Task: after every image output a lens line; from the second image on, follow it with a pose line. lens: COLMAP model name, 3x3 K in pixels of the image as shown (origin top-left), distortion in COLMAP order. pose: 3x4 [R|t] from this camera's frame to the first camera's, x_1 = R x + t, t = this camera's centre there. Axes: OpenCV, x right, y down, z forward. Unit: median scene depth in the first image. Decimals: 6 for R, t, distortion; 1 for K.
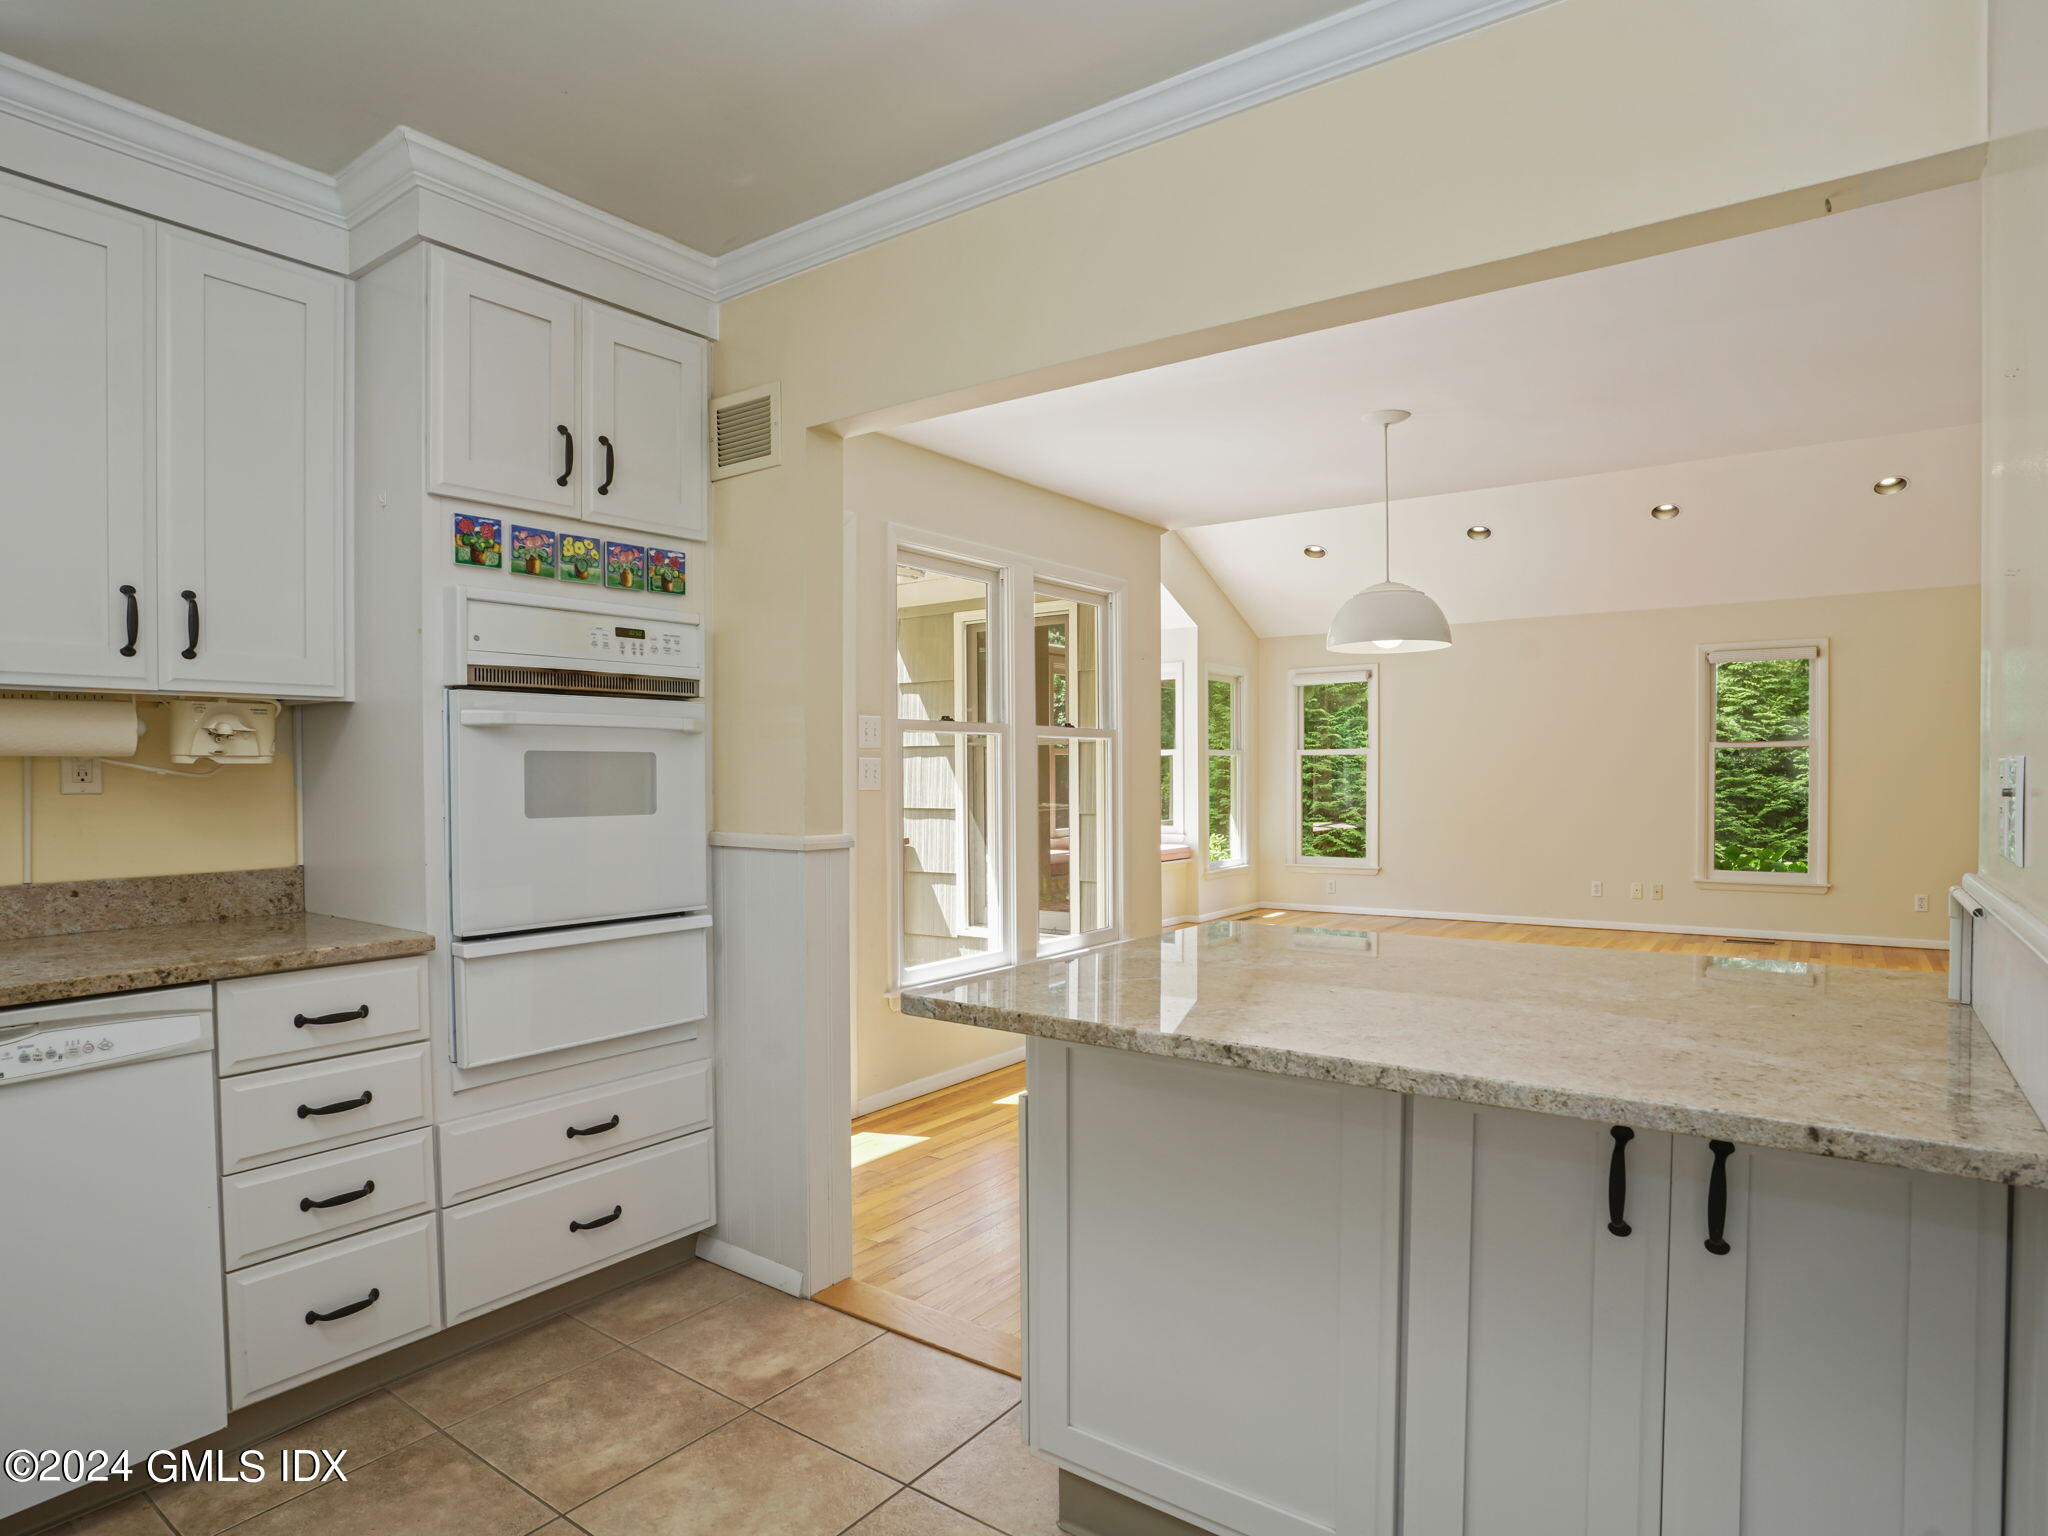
lens RADIAL K [[1140.0, 0, 1021.2], [0, 1140.0, 799.3], [0, 0, 1]] dist [-0.080322, 0.035699]
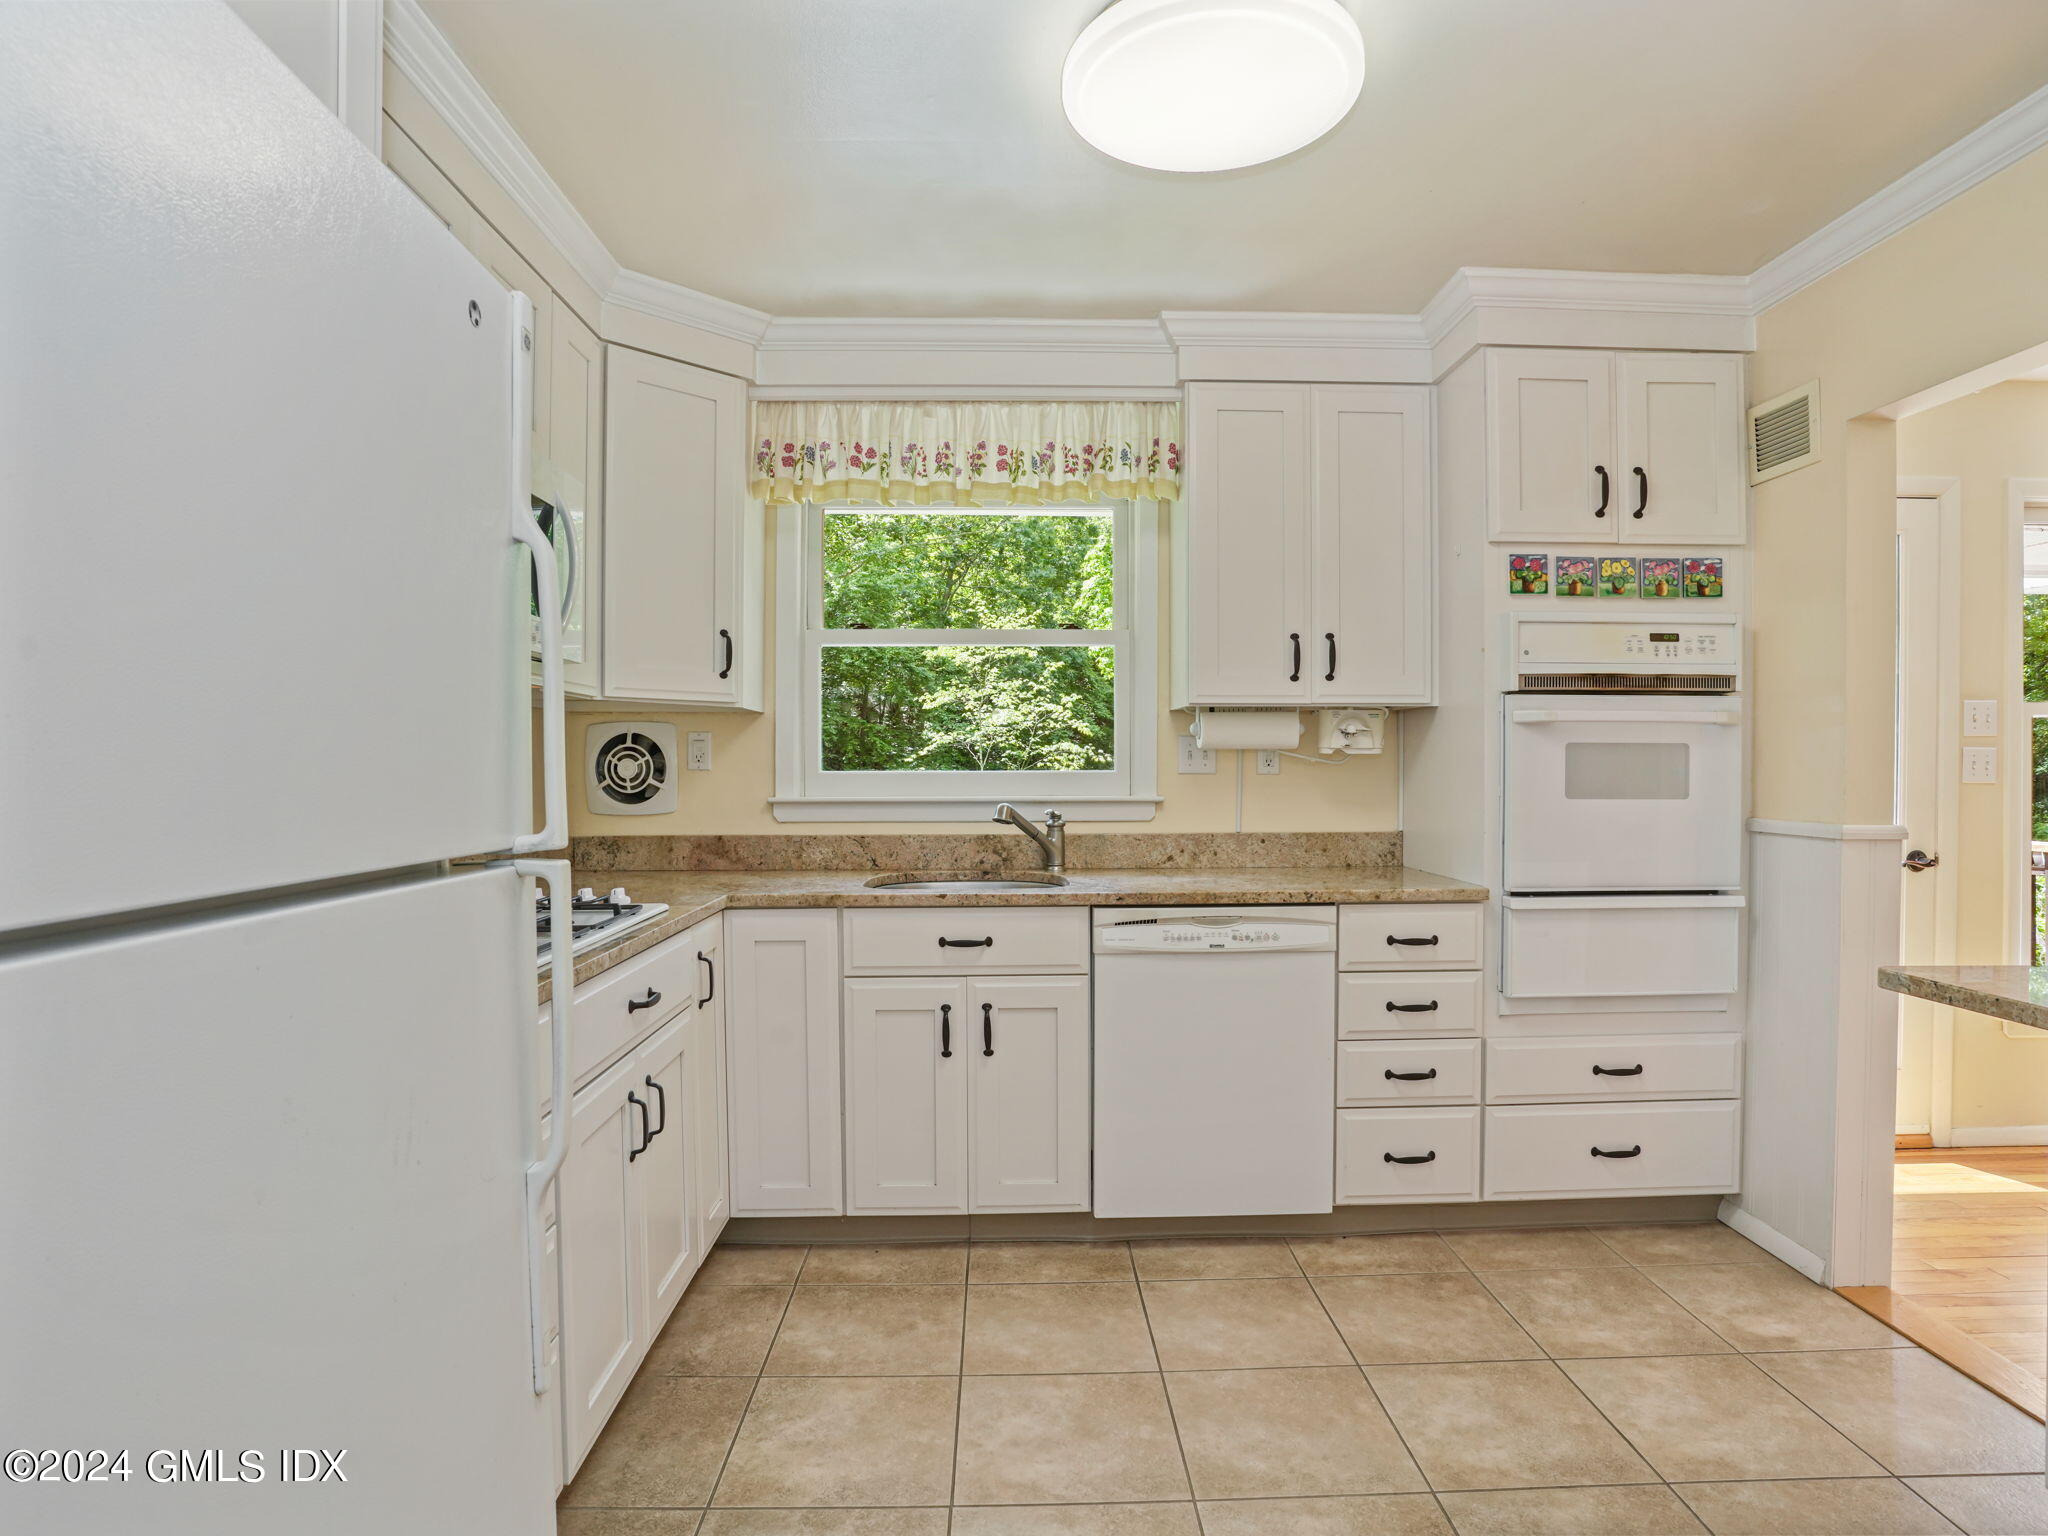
lens RADIAL K [[1140.0, 0, 1026.8], [0, 1140.0, 770.8], [0, 0, 1]] dist [-0.080322, 0.035699]
pose [[0.605654, 0.007878, -0.795689, 0.157343], [-0.022572, 0.999719, -0.007283, 0.008057], [0.795408, 0.022371, 0.605661, -0.179438]]
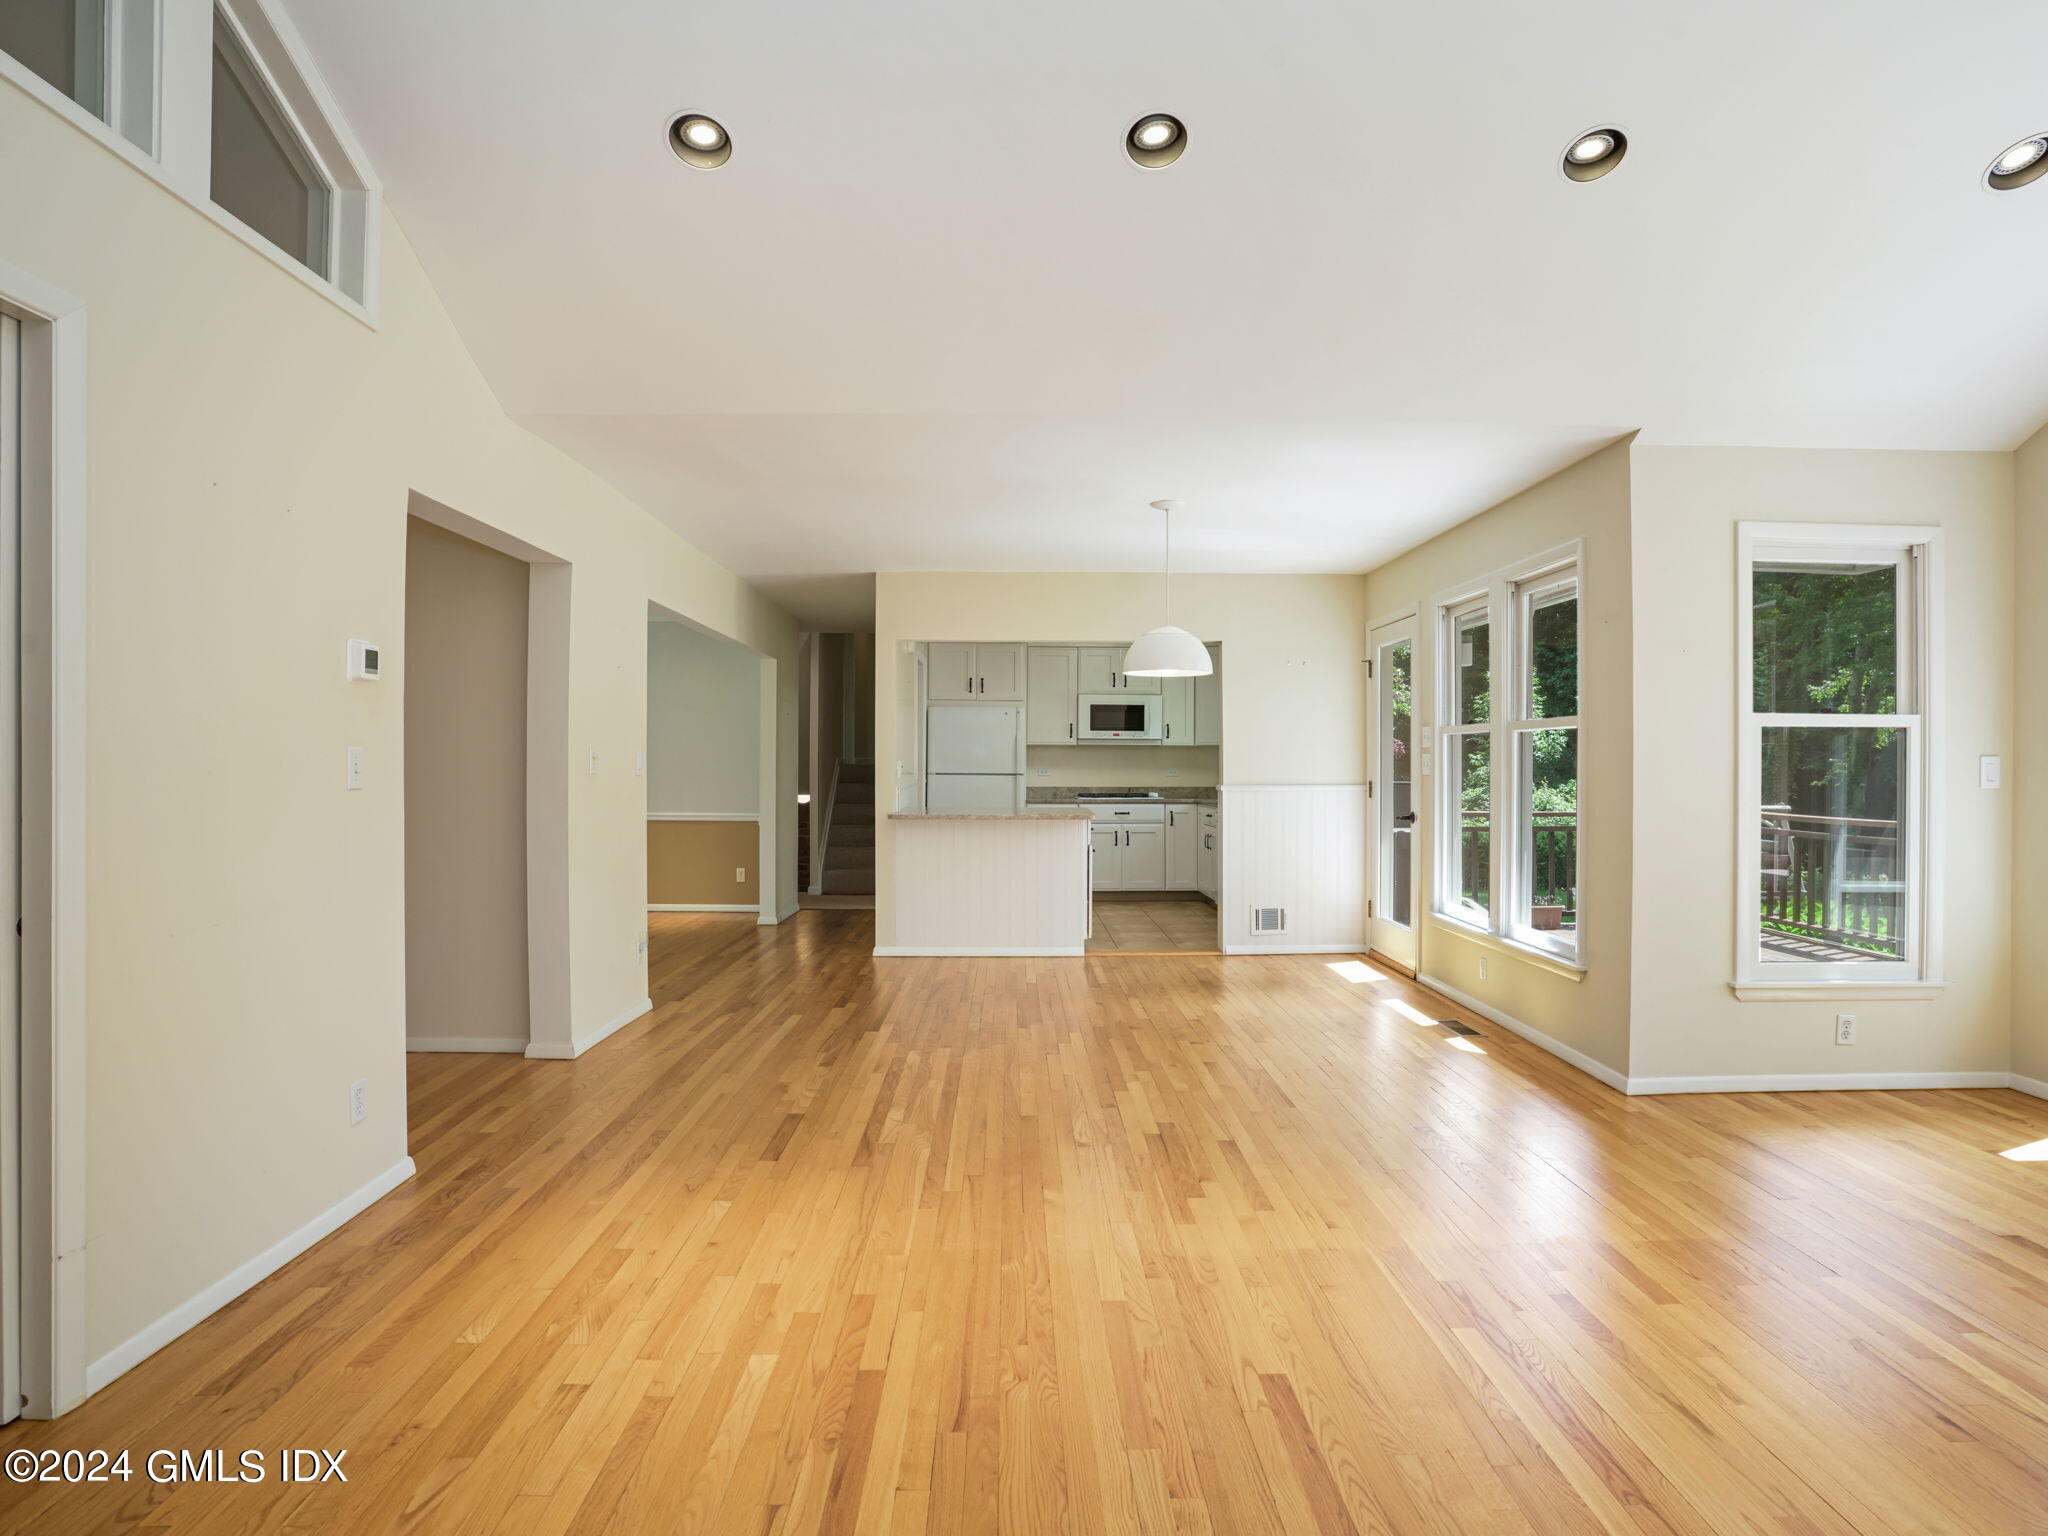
lens RADIAL K [[1140.0, 0, 1038.1], [0, 1140.0, 755.7], [0, 0, 1]] dist [-0.080322, 0.035699]
pose [[-0.795612, 0.000836, -0.605806, 2.006602], [-0.011414, 0.999801, 0.016370, -0.088158], [0.605699, 0.019939, -0.795444, 3.166785]]
